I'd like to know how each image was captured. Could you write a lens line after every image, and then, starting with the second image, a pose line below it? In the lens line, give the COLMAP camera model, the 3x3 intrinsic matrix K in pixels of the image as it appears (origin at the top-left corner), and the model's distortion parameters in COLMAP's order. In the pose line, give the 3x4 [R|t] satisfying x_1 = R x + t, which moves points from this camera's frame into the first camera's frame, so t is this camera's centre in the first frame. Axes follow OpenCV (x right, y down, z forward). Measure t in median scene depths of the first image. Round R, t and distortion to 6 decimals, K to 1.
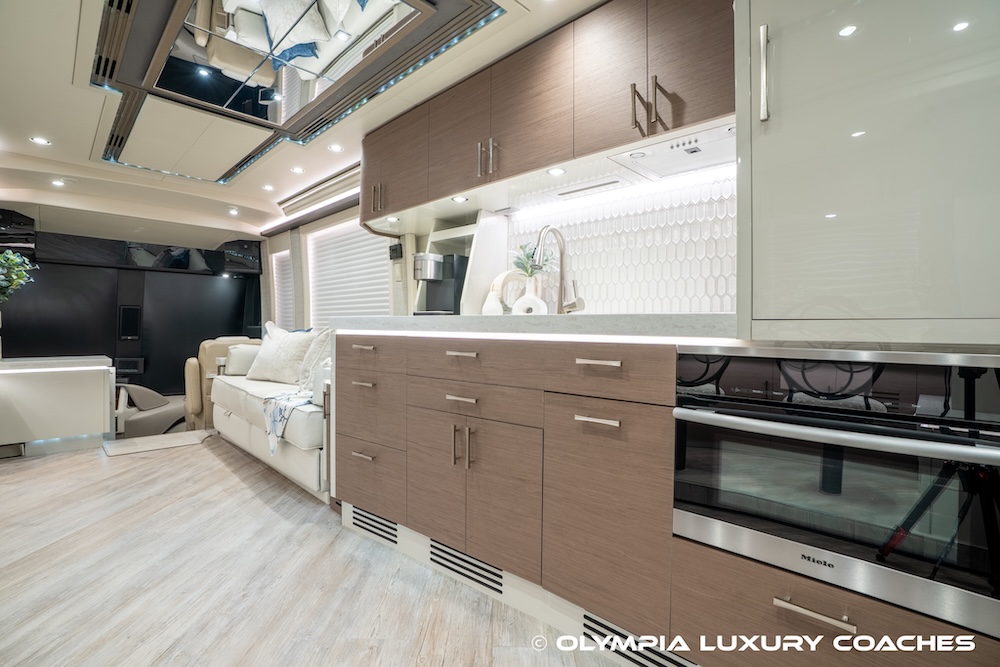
lens RADIAL K [[463.3, 0, 502.4], [0, 463.3, 328.0], [0, 0, 1]] dist [-0.073096, 0.028478]
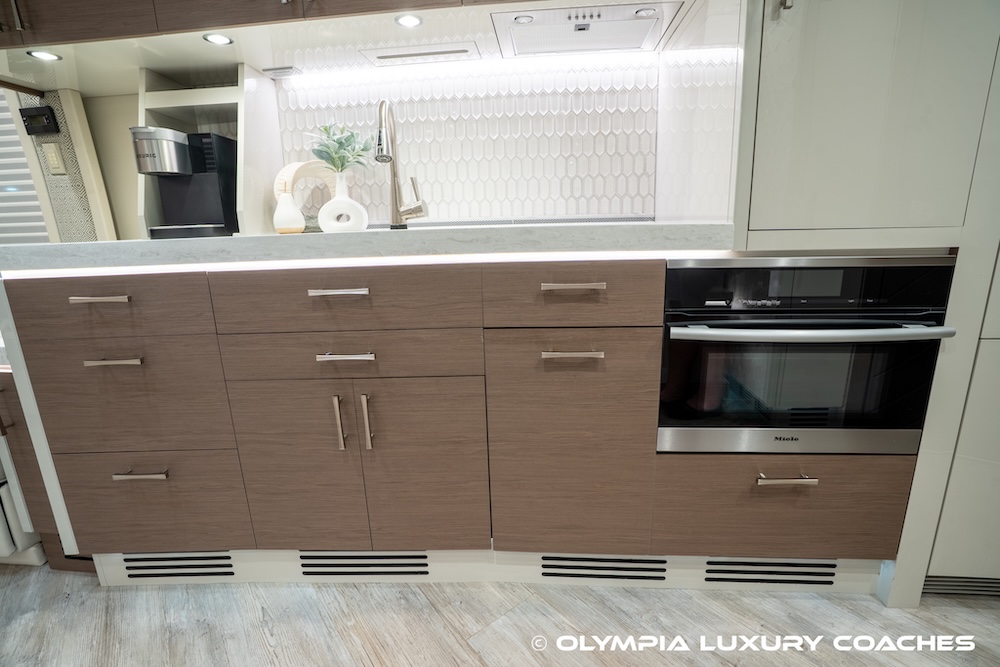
lens RADIAL K [[463.3, 0, 502.4], [0, 463.3, 328.0], [0, 0, 1]] dist [-0.073096, 0.028478]
pose [[0.779166, -0.172042, 0.602745, -0.278024], [0.037324, 0.972624, 0.229368, -0.032098], [-0.625705, -0.156219, 0.764257, 0.307329]]
